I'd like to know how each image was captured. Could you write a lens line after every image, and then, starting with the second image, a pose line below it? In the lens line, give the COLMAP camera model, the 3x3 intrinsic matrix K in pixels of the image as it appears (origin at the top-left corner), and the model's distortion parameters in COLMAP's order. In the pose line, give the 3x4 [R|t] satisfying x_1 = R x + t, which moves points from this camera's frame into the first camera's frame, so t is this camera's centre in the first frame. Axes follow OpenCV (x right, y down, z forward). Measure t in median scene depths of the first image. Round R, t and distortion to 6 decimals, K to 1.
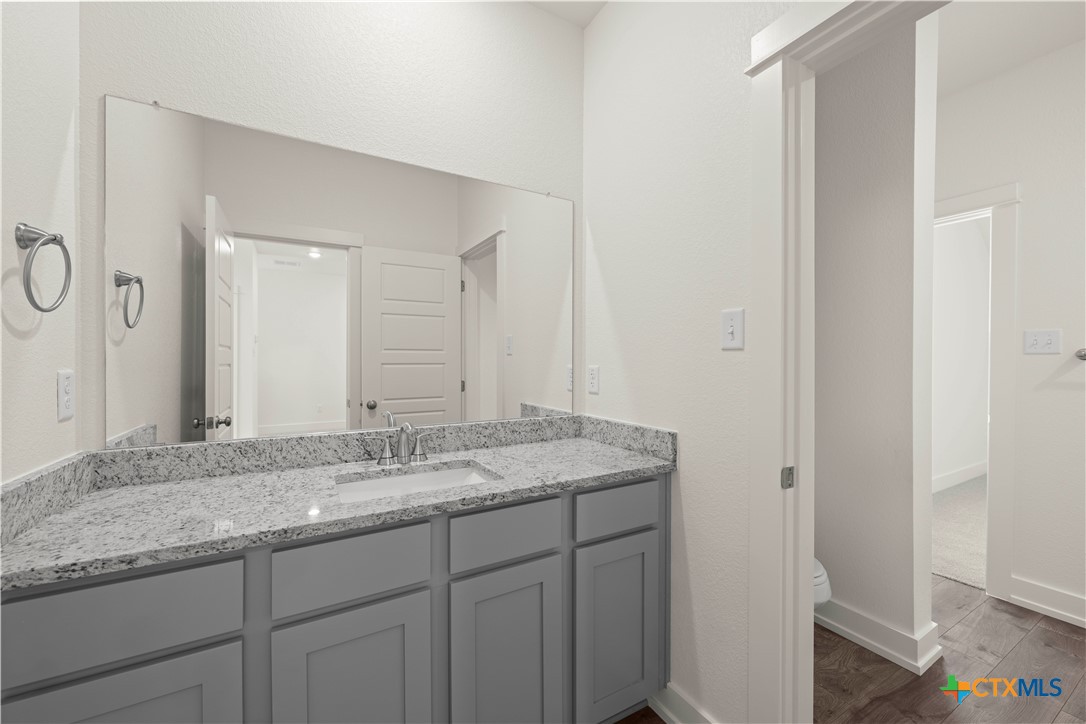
lens RADIAL K [[426.5, 0, 549.6], [0, 426.5, 361.7], [0, 0, 1]] dist [-0.000870, -0.000163]
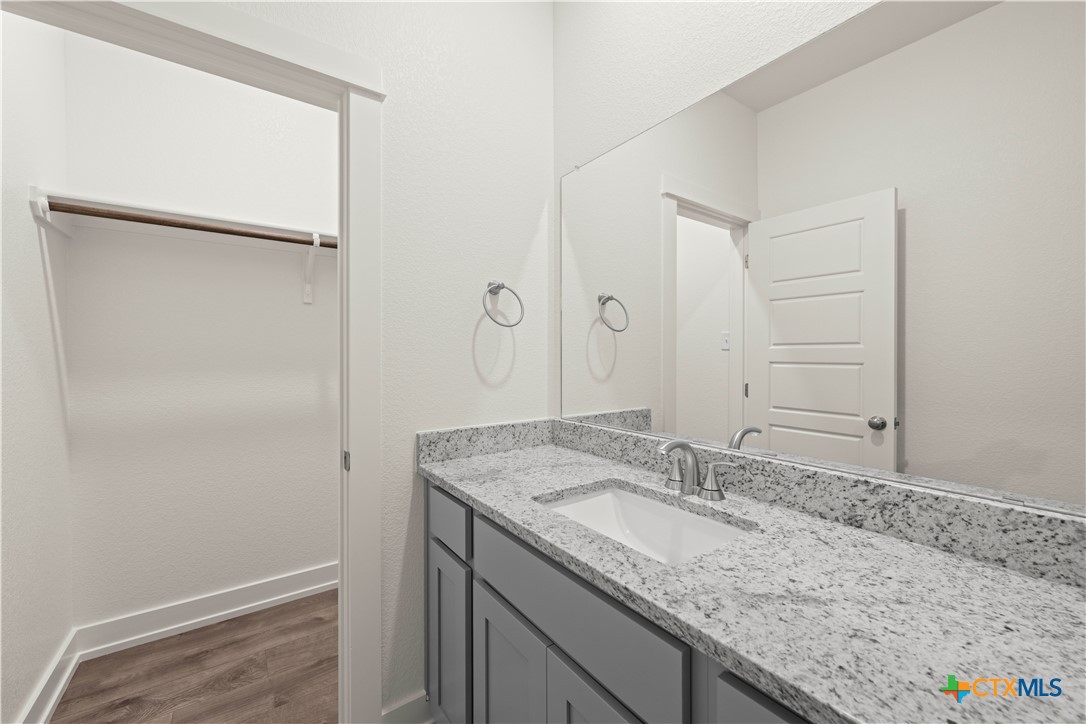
lens RADIAL K [[426.5, 0, 549.6], [0, 426.5, 361.7], [0, 0, 1]] dist [-0.000870, -0.000163]
pose [[0.113813, 0.008219, -0.993468, 0.382974], [-0.000447, 0.999966, 0.008221, -0.007134], [0.993502, -0.000491, 0.113813, 0.649685]]
